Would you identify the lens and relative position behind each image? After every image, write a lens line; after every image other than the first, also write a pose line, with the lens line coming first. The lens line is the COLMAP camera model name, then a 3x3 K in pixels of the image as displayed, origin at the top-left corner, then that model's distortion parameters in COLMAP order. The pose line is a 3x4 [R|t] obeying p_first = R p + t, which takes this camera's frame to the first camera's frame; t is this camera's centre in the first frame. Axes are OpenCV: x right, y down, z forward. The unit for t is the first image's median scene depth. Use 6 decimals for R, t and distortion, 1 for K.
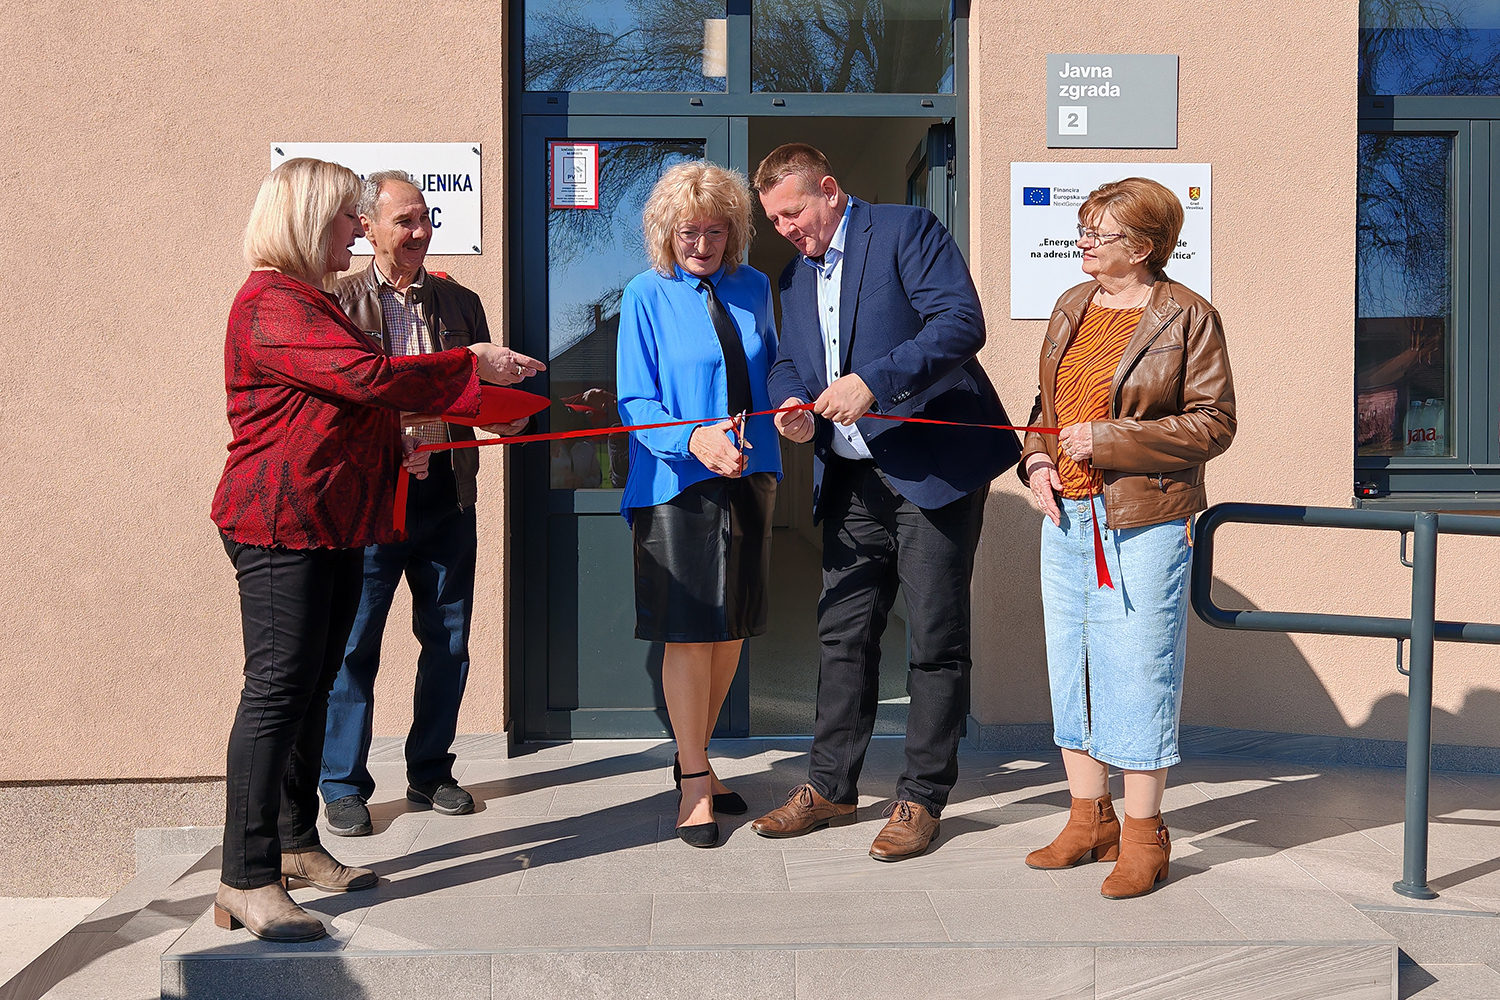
lens RADIAL K [[1358.0, 0, 762.6], [0, 1358.0, 460.8], [0, 0, 1]] dist [-0.007744, 0.019069]
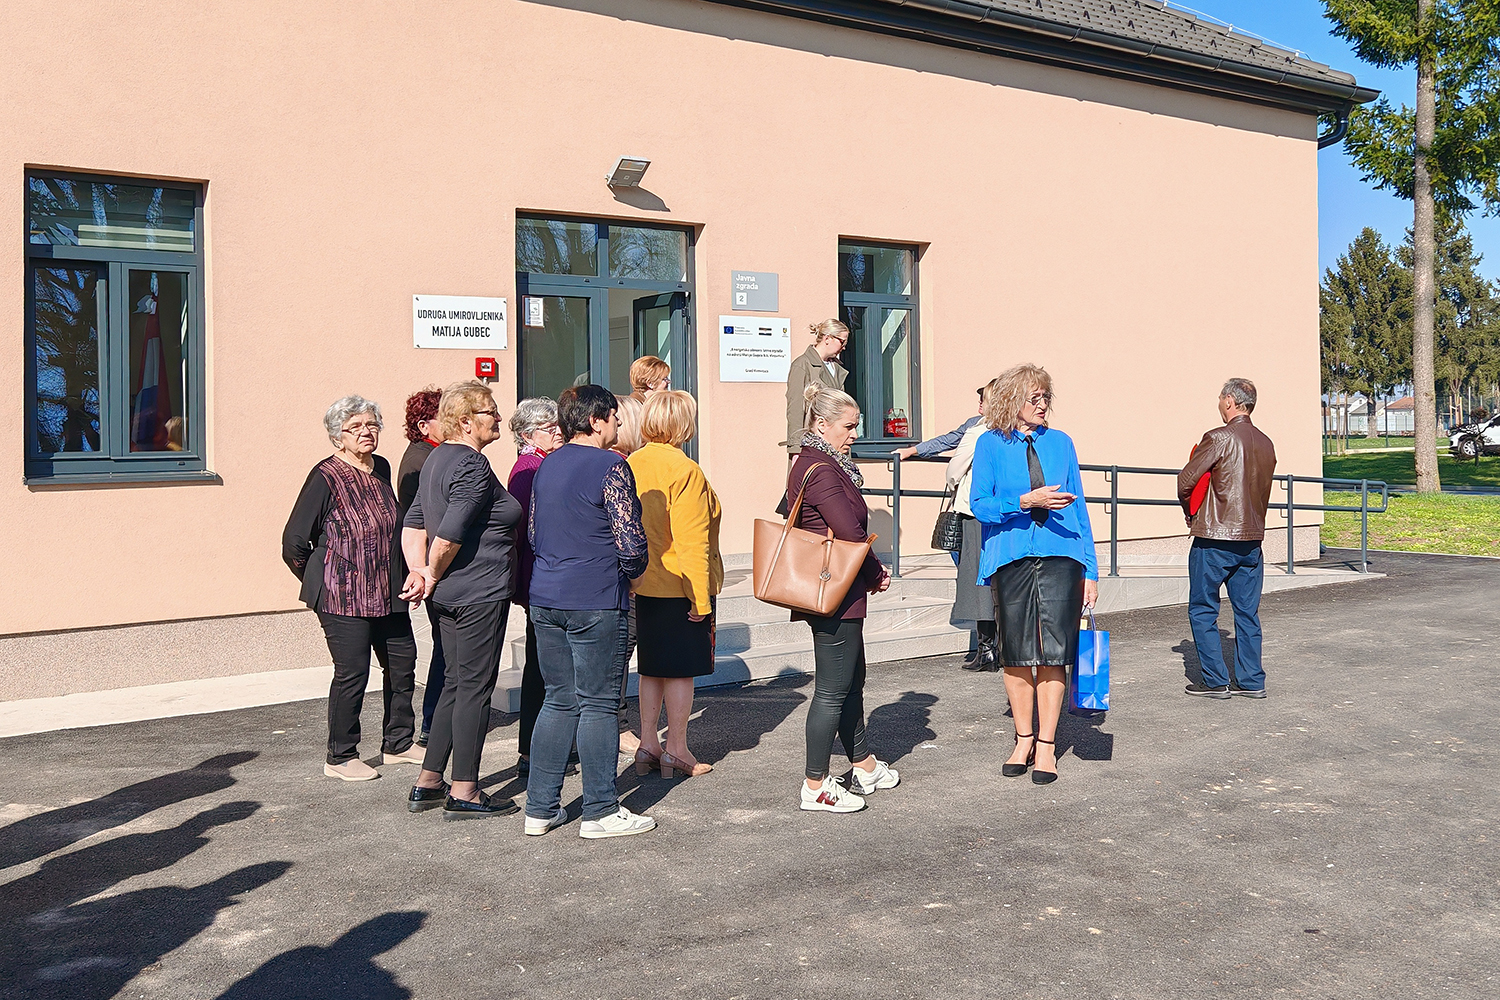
lens RADIAL K [[1313.0, 0, 754.0], [0, 1313.0, 460.7], [0, 0, 1]] dist [-0.001678, 0.007915]
pose [[0.863946, -0.019737, 0.503198, -0.917096], [0.023303, 0.999728, -0.000796, 0.035618], [-0.503045, 0.012413, 0.864171, -0.997812]]
